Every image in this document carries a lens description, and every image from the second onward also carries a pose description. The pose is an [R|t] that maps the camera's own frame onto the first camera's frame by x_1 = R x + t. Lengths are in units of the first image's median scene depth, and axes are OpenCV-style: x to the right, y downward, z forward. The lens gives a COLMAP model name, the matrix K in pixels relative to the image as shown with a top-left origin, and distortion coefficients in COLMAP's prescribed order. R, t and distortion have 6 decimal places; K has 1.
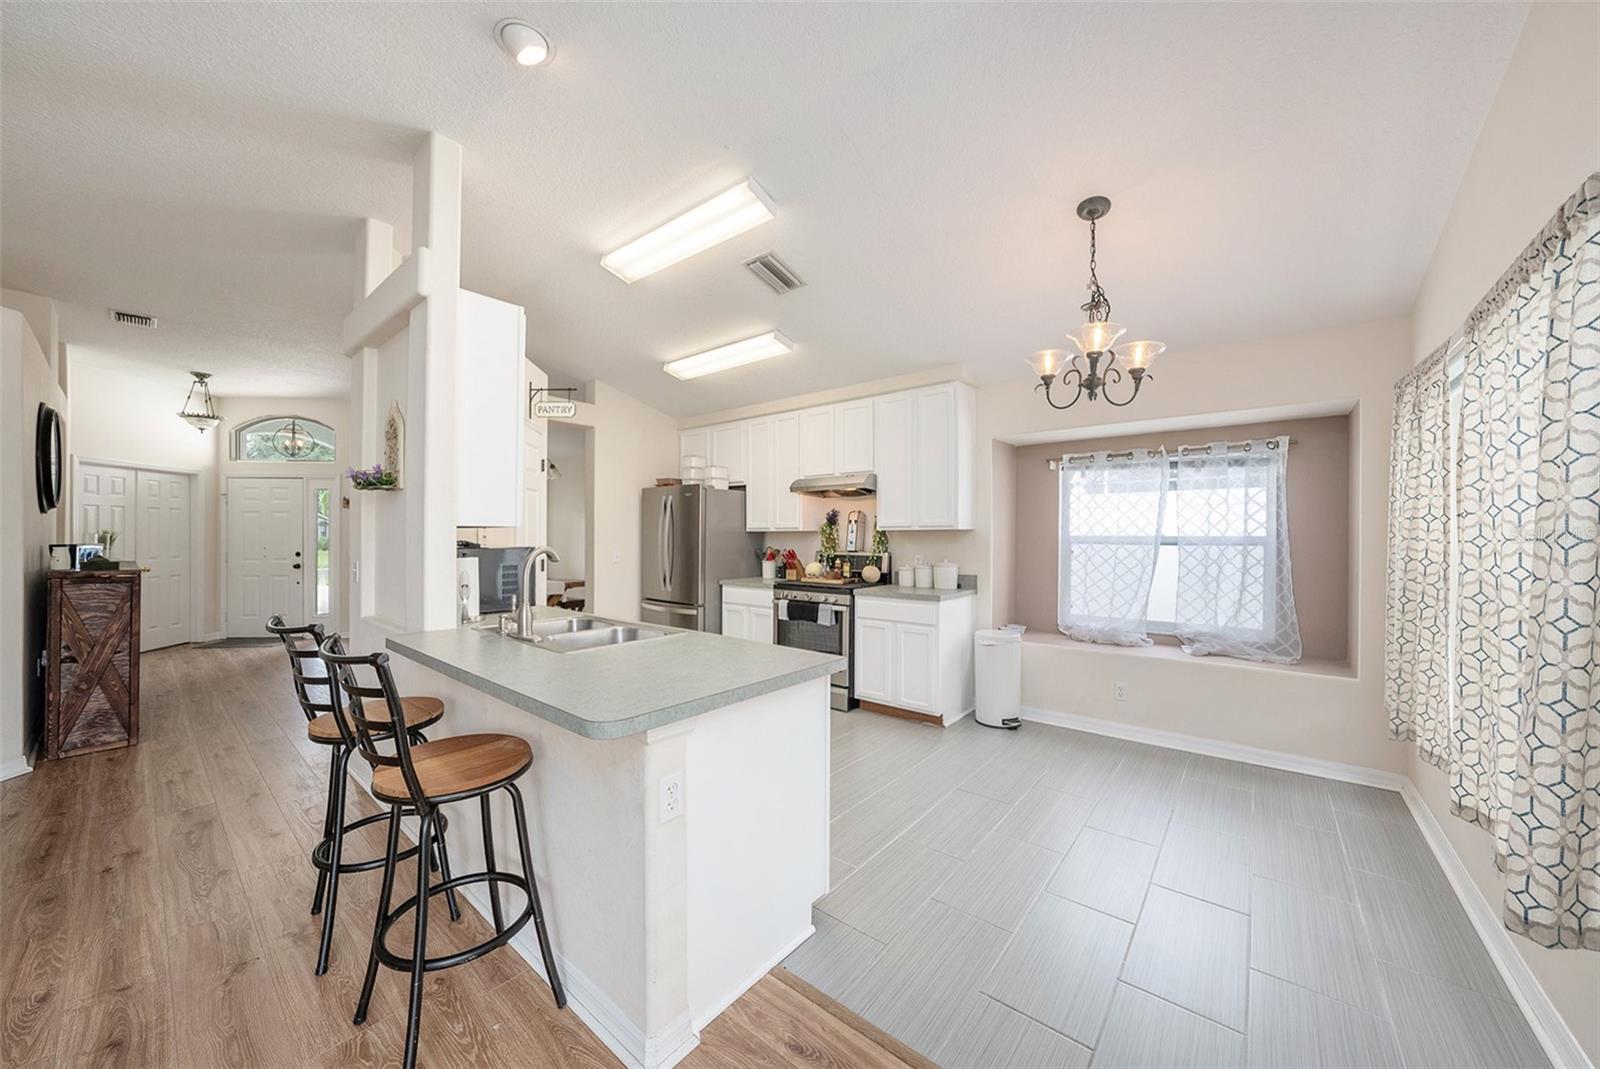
lens RADIAL K [[569.9, 0, 767.7], [0, 569.9, 532.1], [0, 0, 1]] dist [-0.009593, 0.000182]
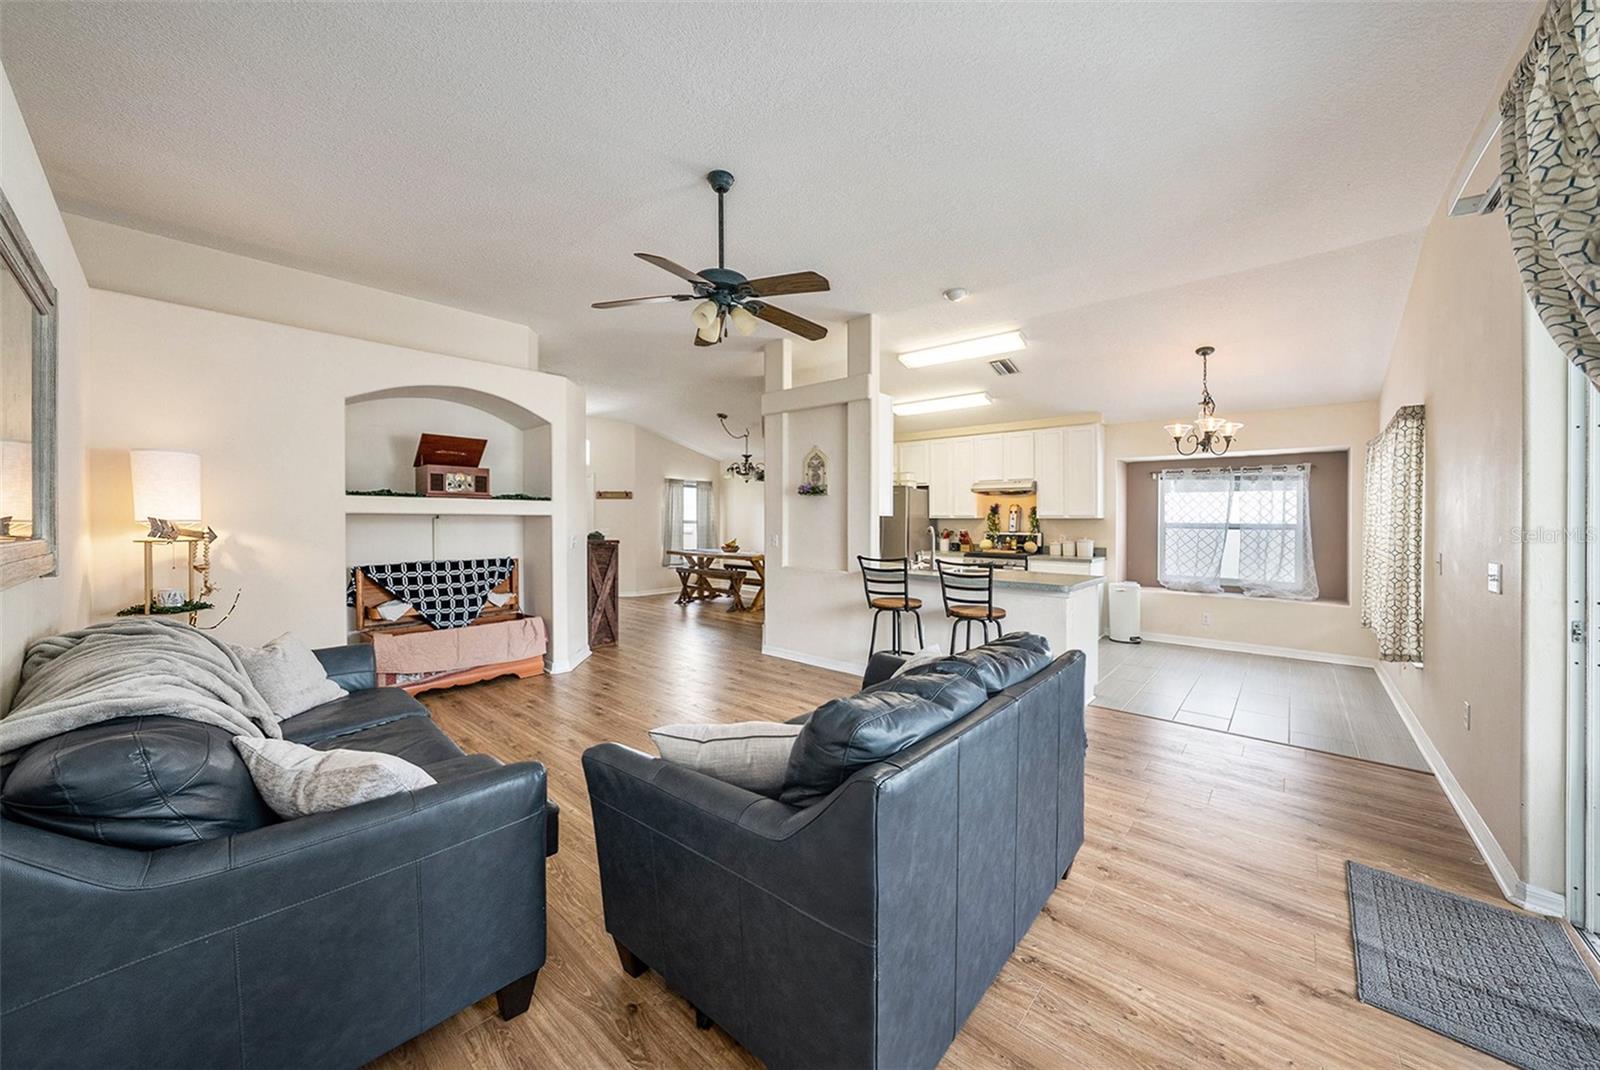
lens RADIAL K [[562.0, 0, 803.7], [0, 562.0, 513.5], [0, 0, 1]] dist [0.000197, 0.000021]
pose [[0.999969, 0.007725, -0.001797, -0.436742], [-0.007738, 0.999944, -0.007203, -0.000239], [0.001742, 0.007217, 0.999972, -0.506658]]
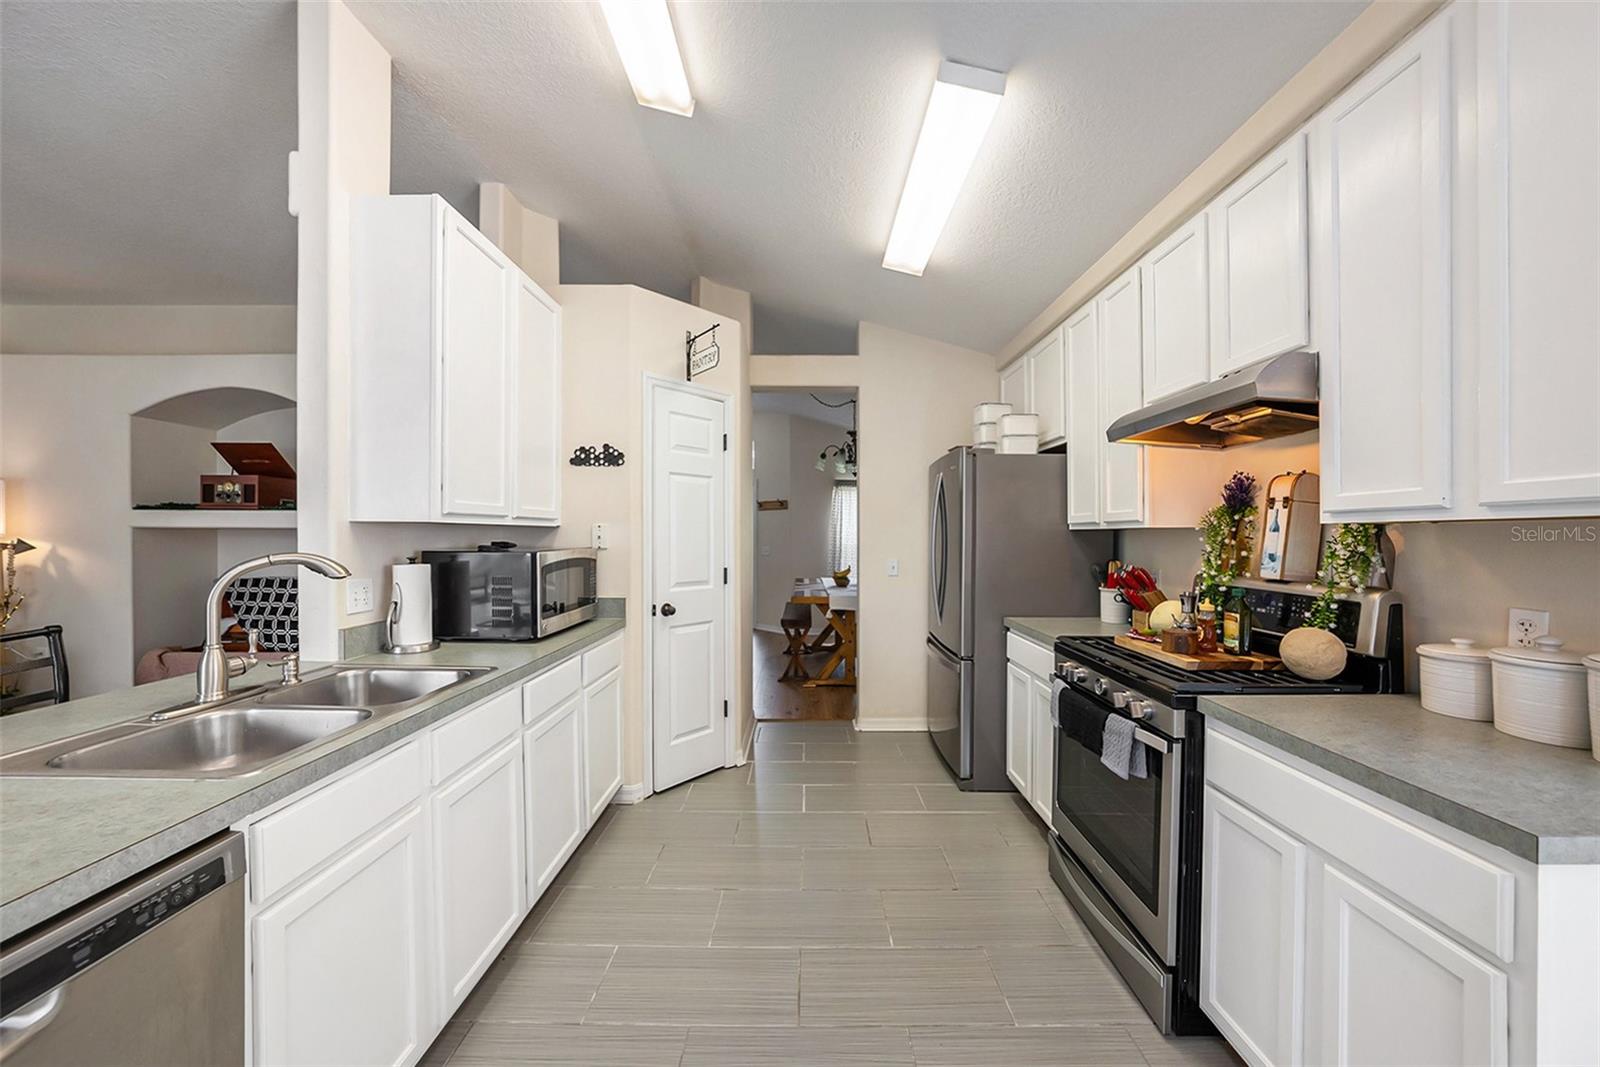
lens RADIAL K [[557.1, 0, 817.4], [0, 557.1, 533.2], [0, 0, 1]] dist [-0.026535, 0.000013]
pose [[0.678275, 0.003725, -0.734798, 0.232923], [-0.003091, 0.999993, 0.002216, 0.002718], [0.734801, 0.000768, 0.678282, 0.600115]]
